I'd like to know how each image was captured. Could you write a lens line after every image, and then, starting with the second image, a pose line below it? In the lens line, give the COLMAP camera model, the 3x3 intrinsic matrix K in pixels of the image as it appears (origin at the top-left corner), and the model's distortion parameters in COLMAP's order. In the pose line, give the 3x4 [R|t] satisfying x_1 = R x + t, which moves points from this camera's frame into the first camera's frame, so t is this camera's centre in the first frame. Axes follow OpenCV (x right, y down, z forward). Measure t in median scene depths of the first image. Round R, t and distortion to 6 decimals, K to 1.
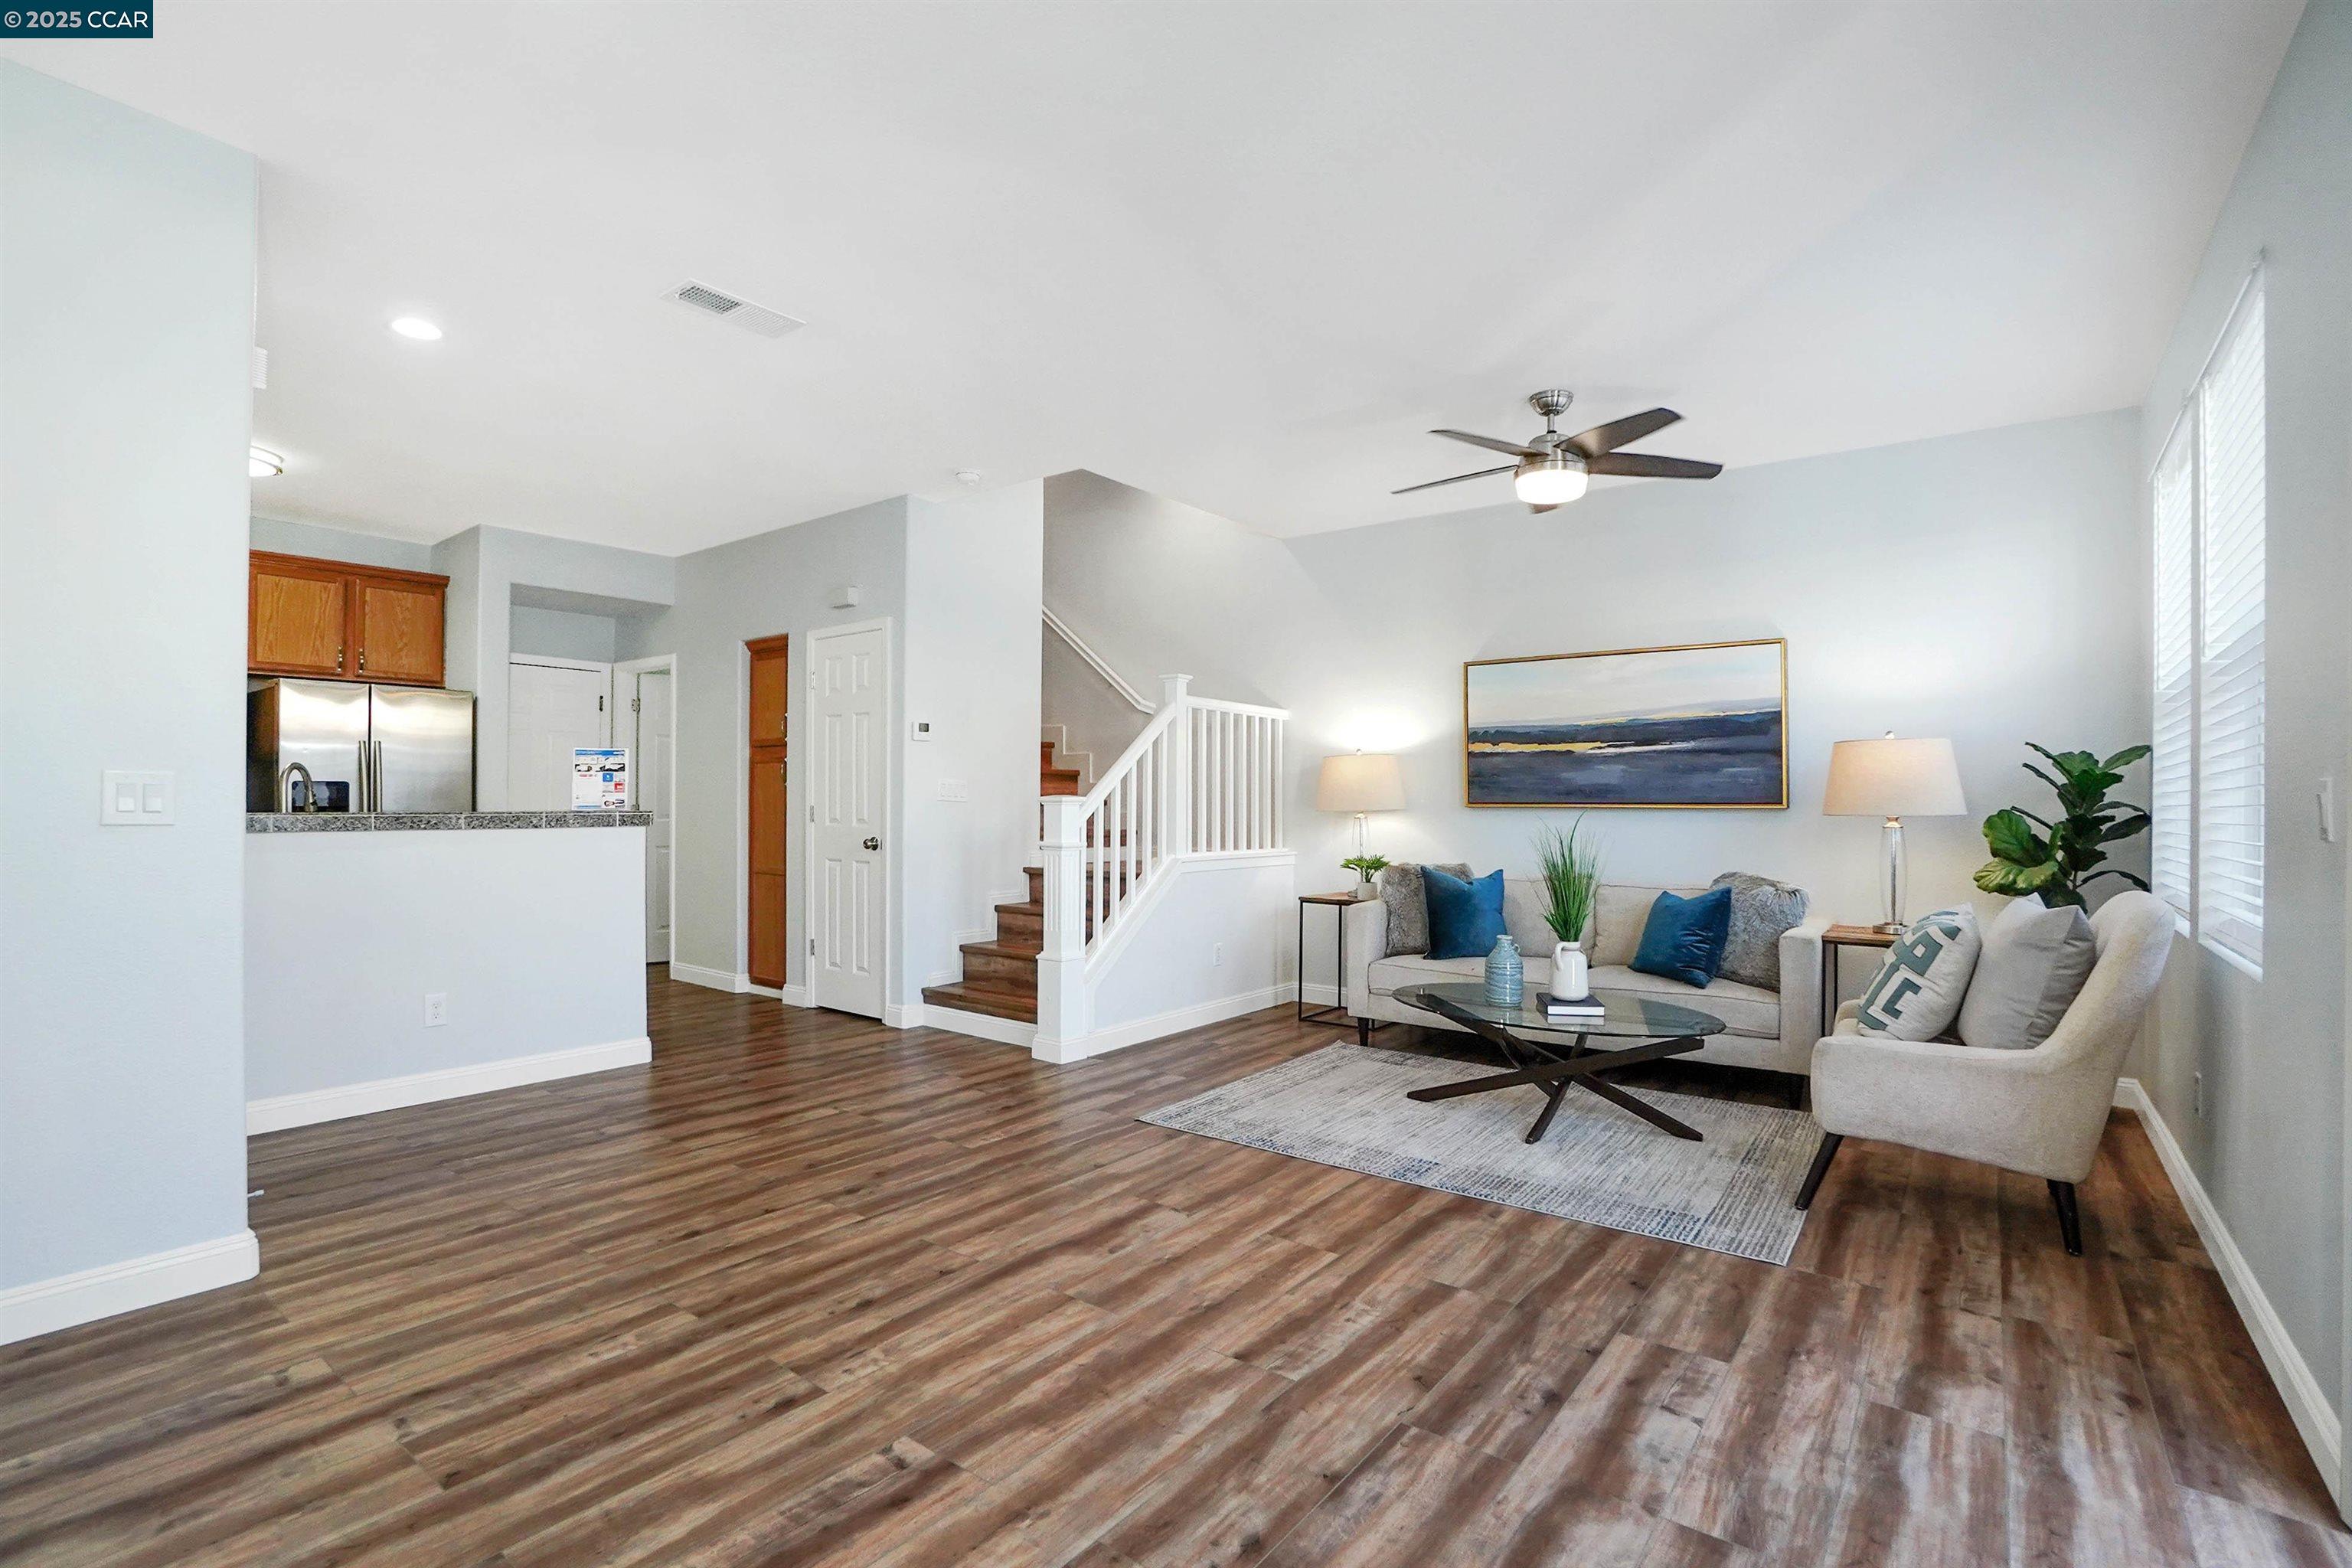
lens RADIAL K [[1031.3, 0, 1192.1], [0, 1031.3, 809.4], [0, 0, 1]] dist [-0.056185, 0.018310]
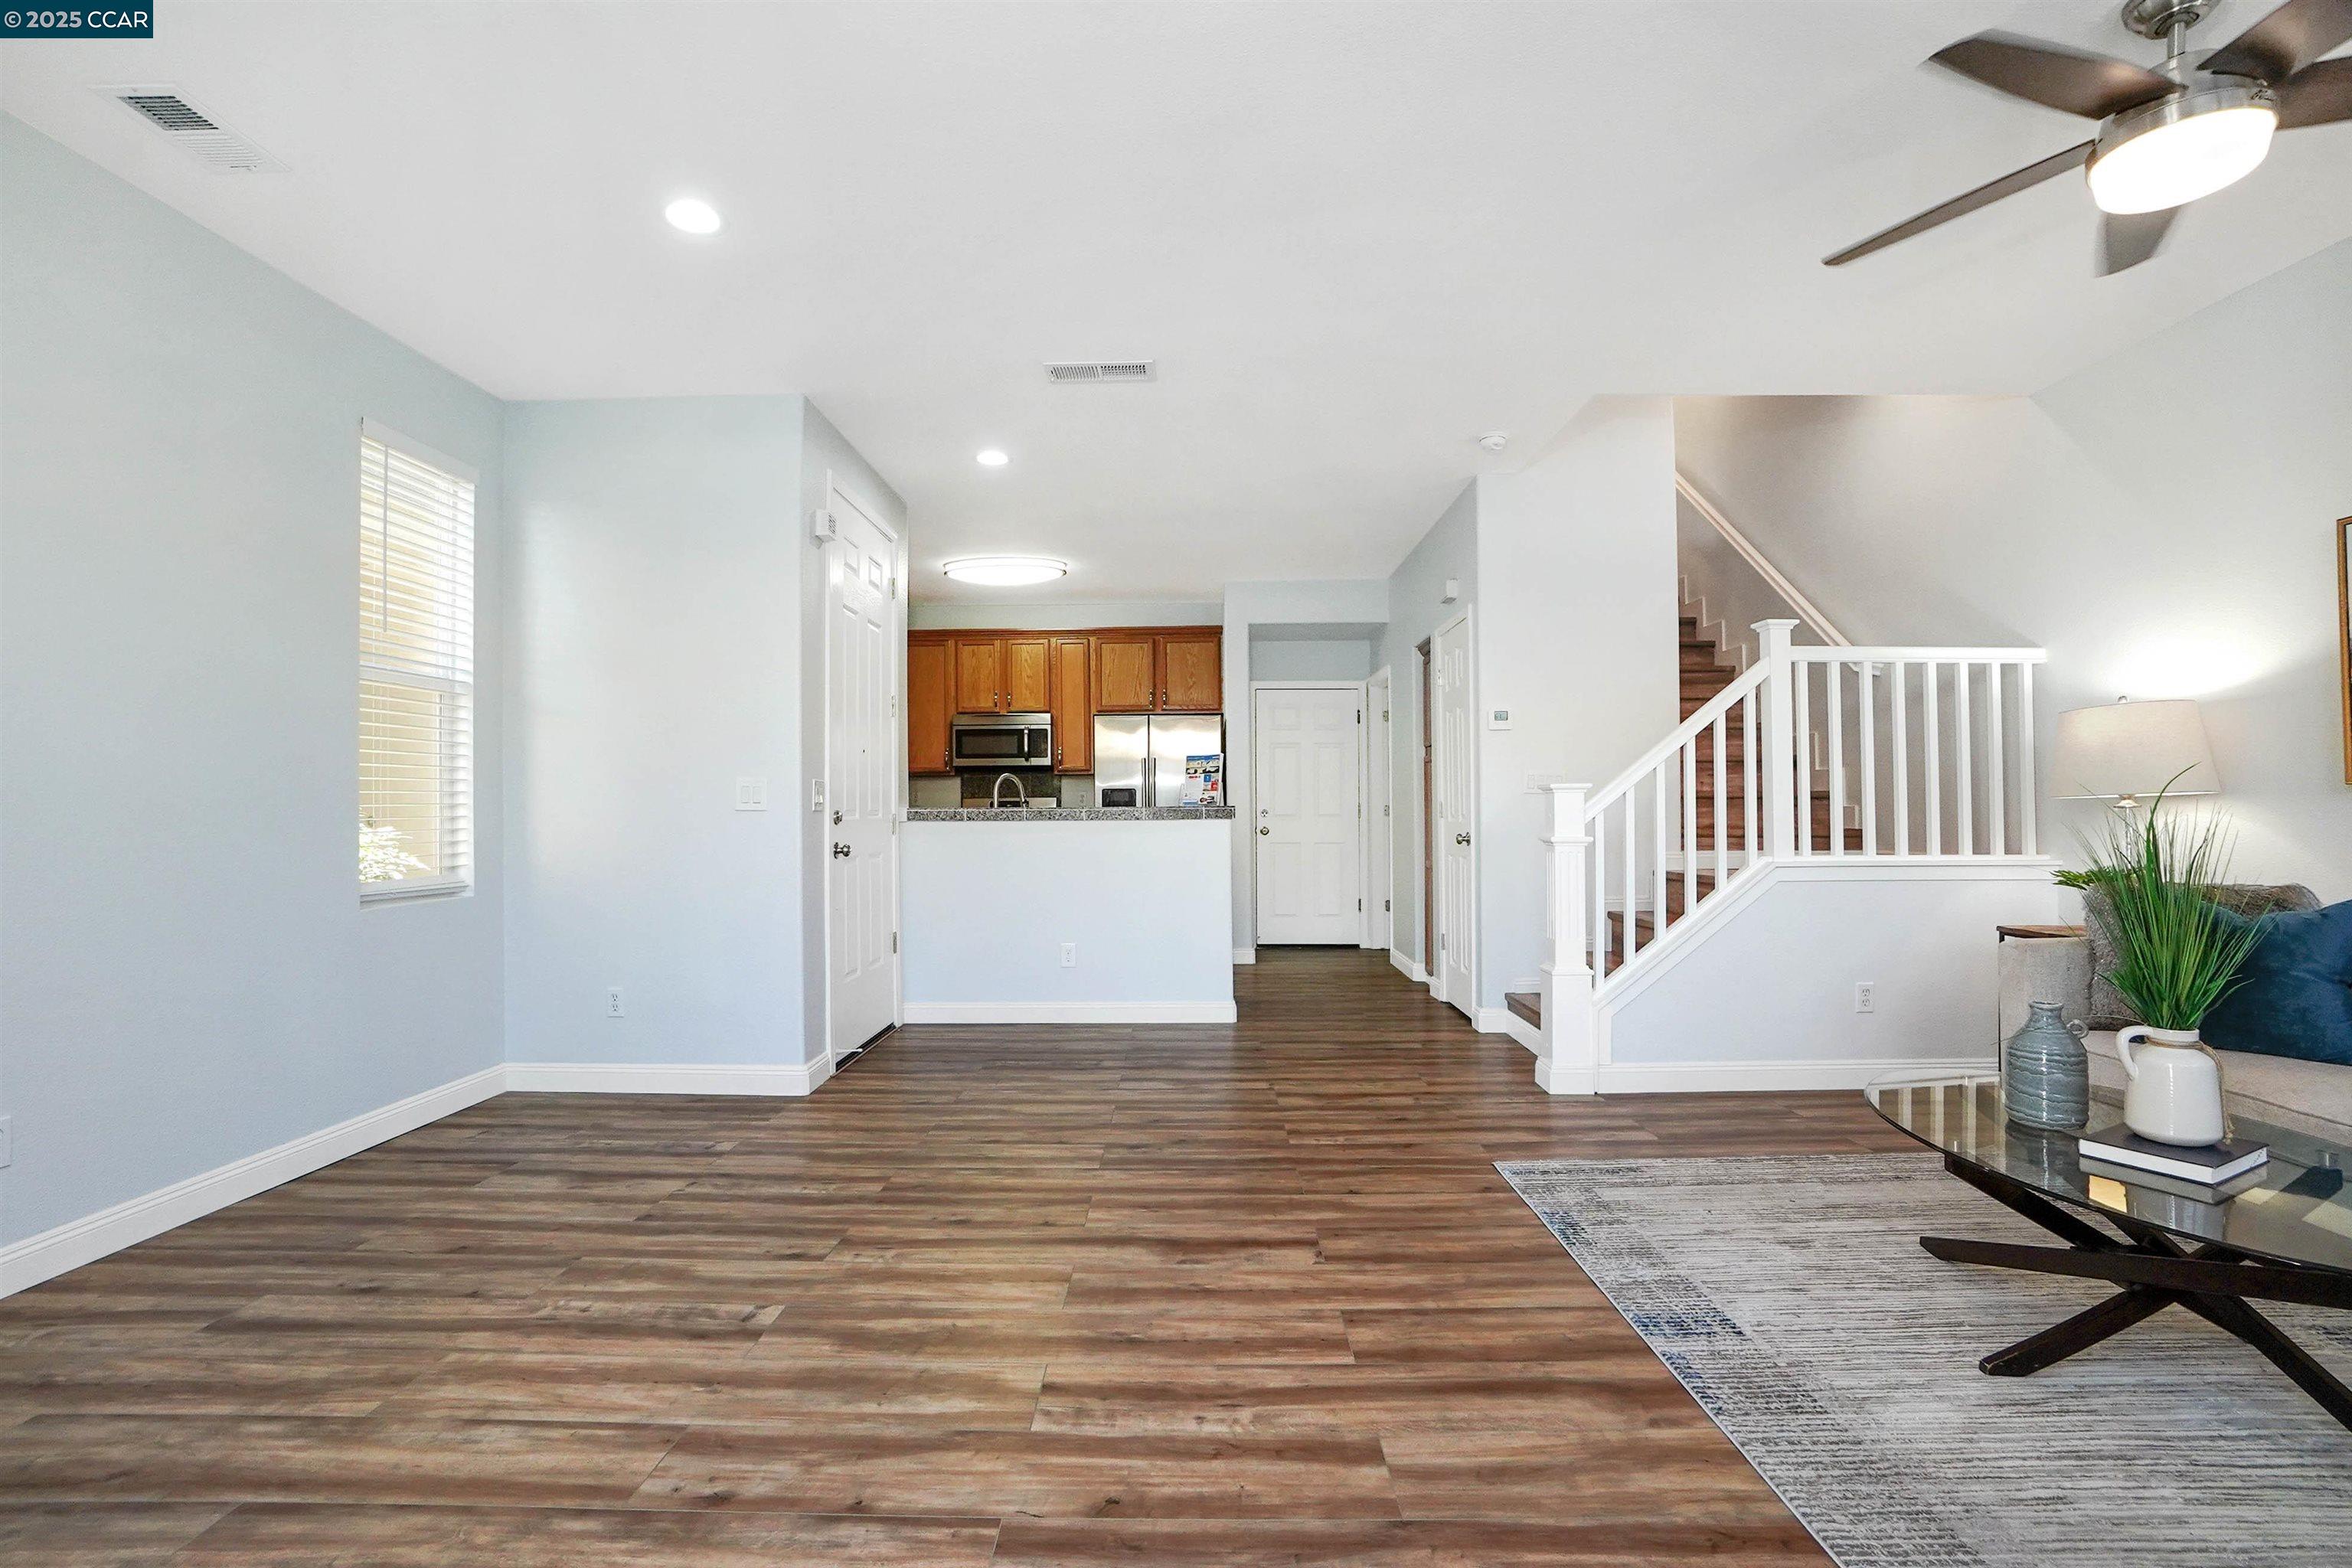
lens RADIAL K [[1031.3, 0, 1192.1], [0, 1031.3, 809.4], [0, 0, 1]] dist [-0.056185, 0.018310]
pose [[0.621170, -0.010143, -0.783610, 0.594911], [0.005264, 0.999948, -0.008771, 0.025665], [0.783658, 0.001323, 0.621191, 0.386110]]
